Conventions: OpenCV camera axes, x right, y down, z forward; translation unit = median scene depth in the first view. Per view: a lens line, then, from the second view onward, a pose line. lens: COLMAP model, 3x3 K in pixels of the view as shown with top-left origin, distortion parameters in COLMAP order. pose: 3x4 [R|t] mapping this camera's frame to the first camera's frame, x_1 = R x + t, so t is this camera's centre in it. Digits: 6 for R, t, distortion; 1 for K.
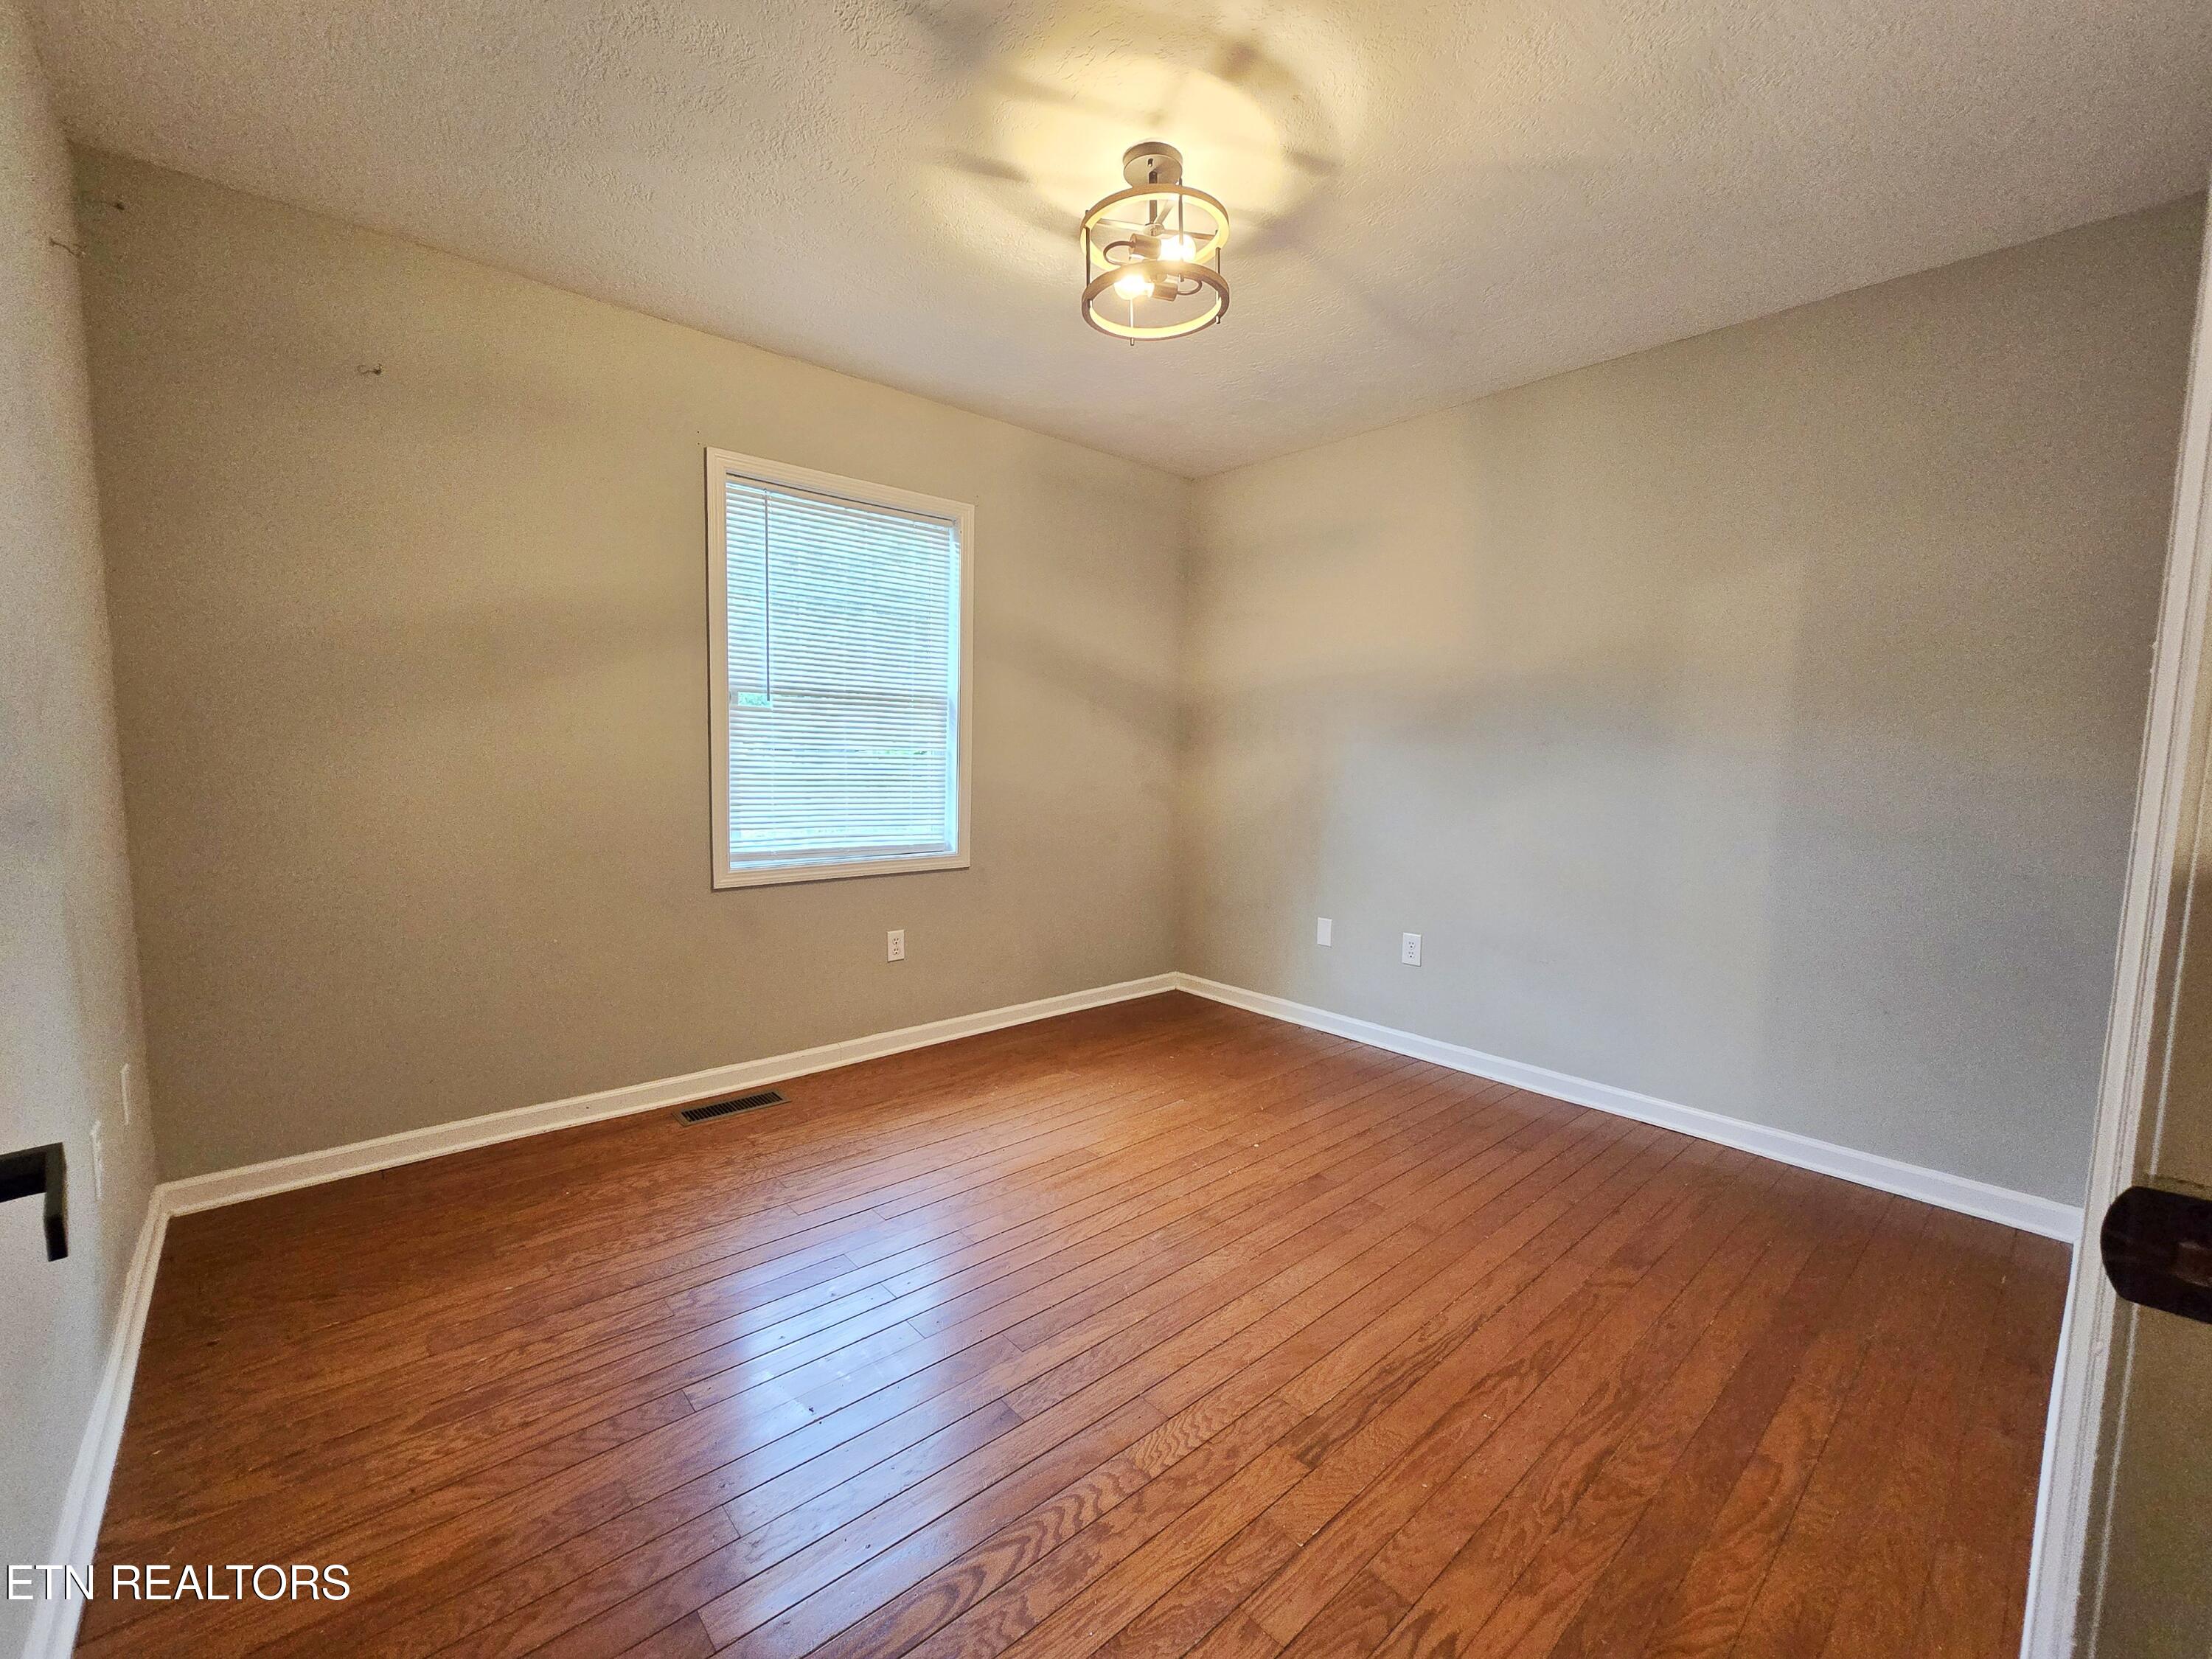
lens RADIAL K [[895.2, 0, 1106.0], [0, 895.2, 829.5], [0, 0, 1]] dist [0.001504, 0.000231]
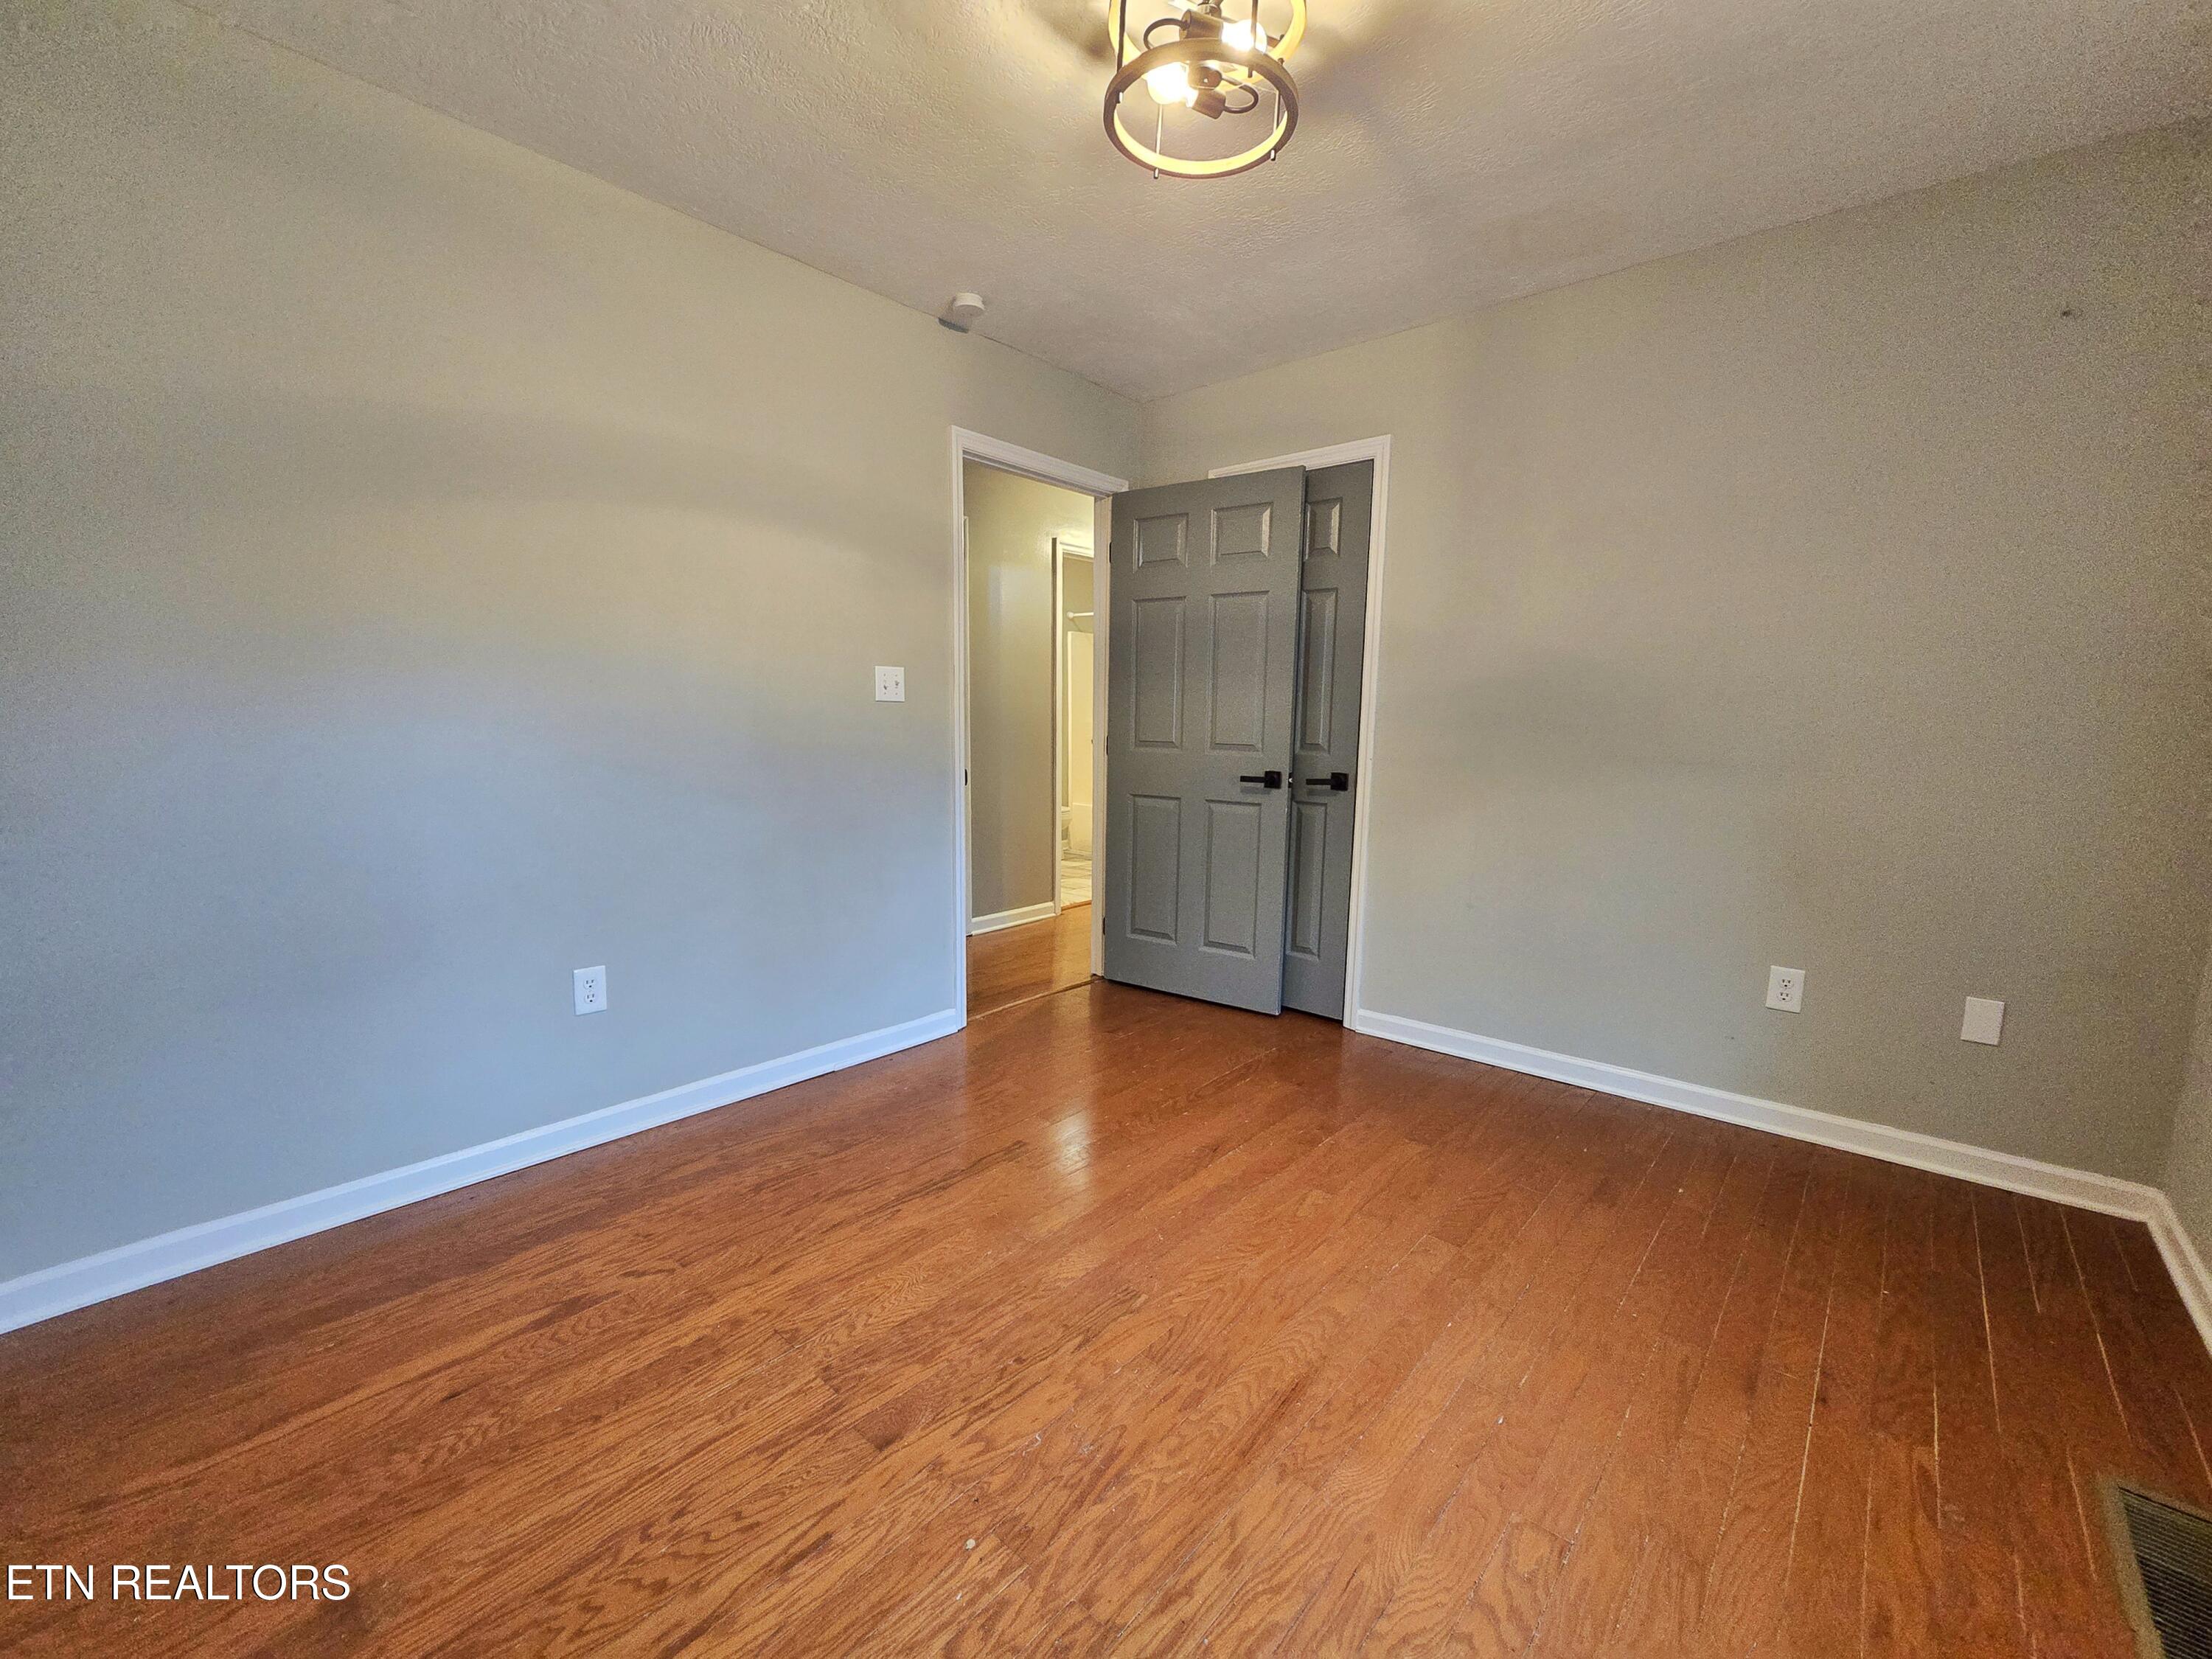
lens RADIAL K [[926.6, 0, 1106.0], [0, 926.6, 829.5], [0, 0, 1]] dist [0.000786, 0.000191]
pose [[-0.989514, -0.018024, -0.143308, 0.166729], [-0.046836, 0.978612, 0.200313, -0.098644], [0.136632, 0.204925, -0.969194, 1.297623]]
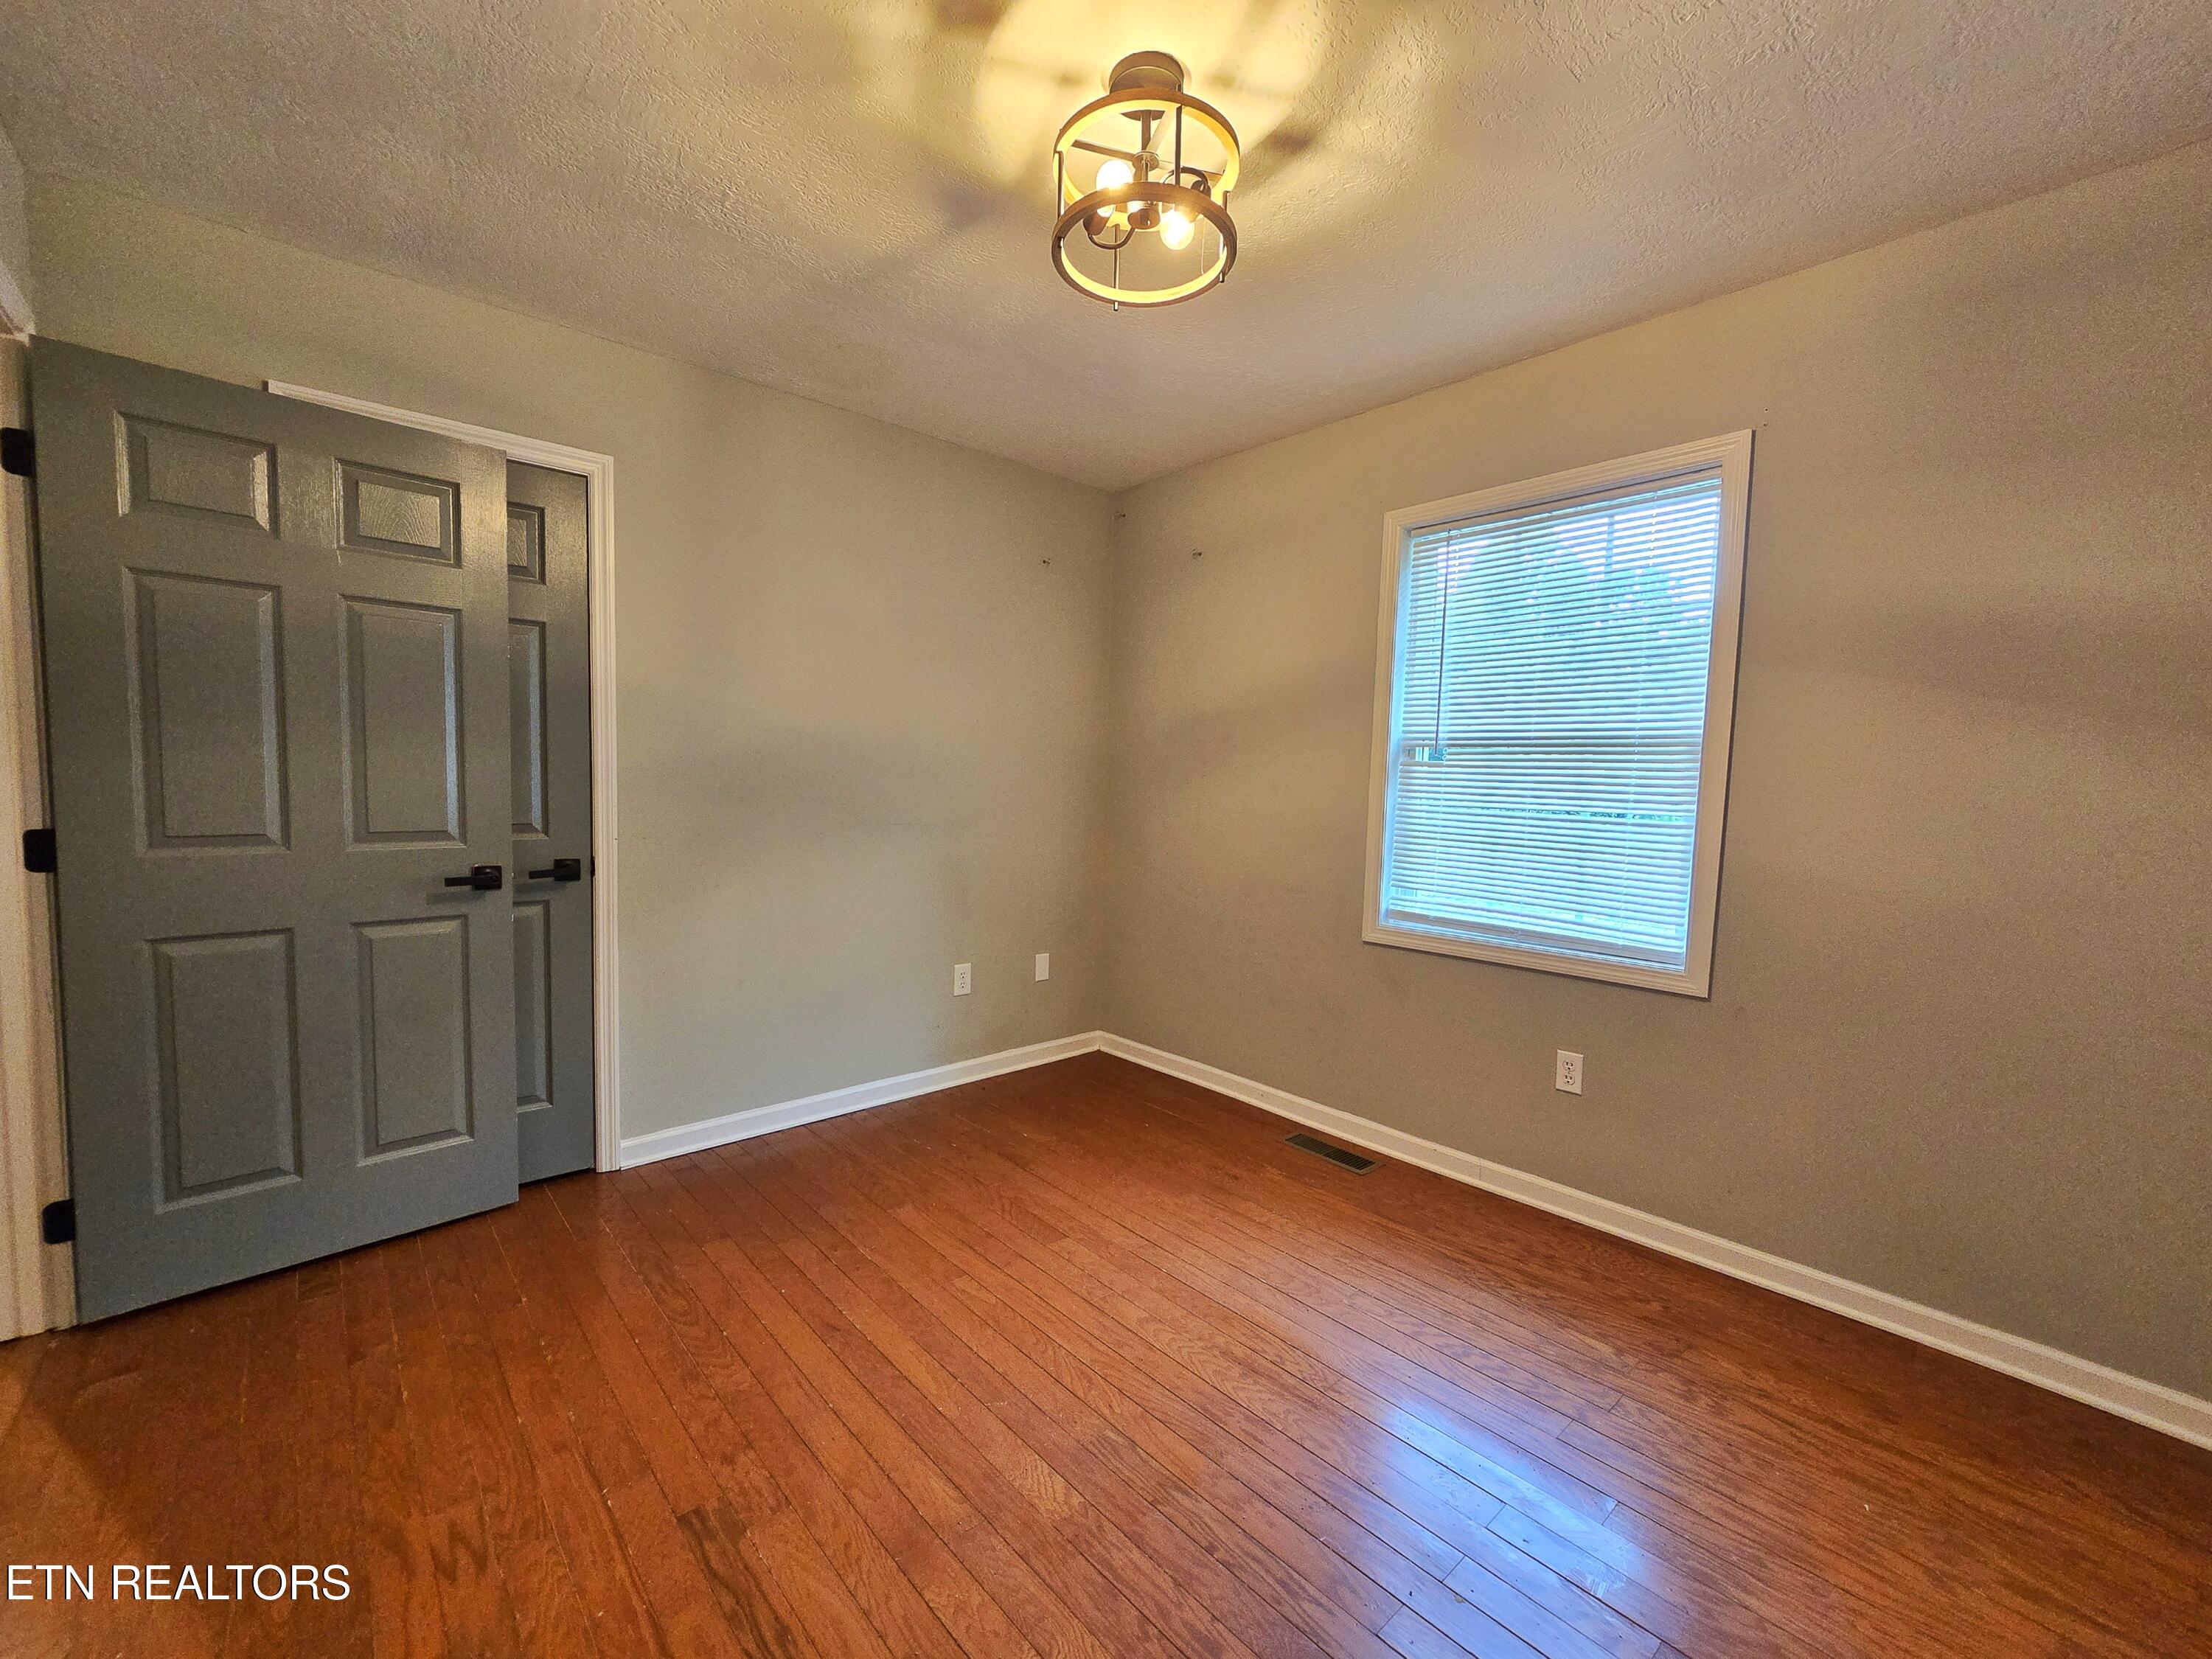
lens RADIAL K [[906.2, 0, 1093.1], [0, 906.2, 834.5], [0, 0, 1]] dist [-0.000057, -0.000004]
pose [[0.006312, 0.043818, -0.999020, 0.612209], [-0.109254, 0.993089, 0.042868, -0.067751], [0.993994, 0.108876, 0.011056, 0.693211]]
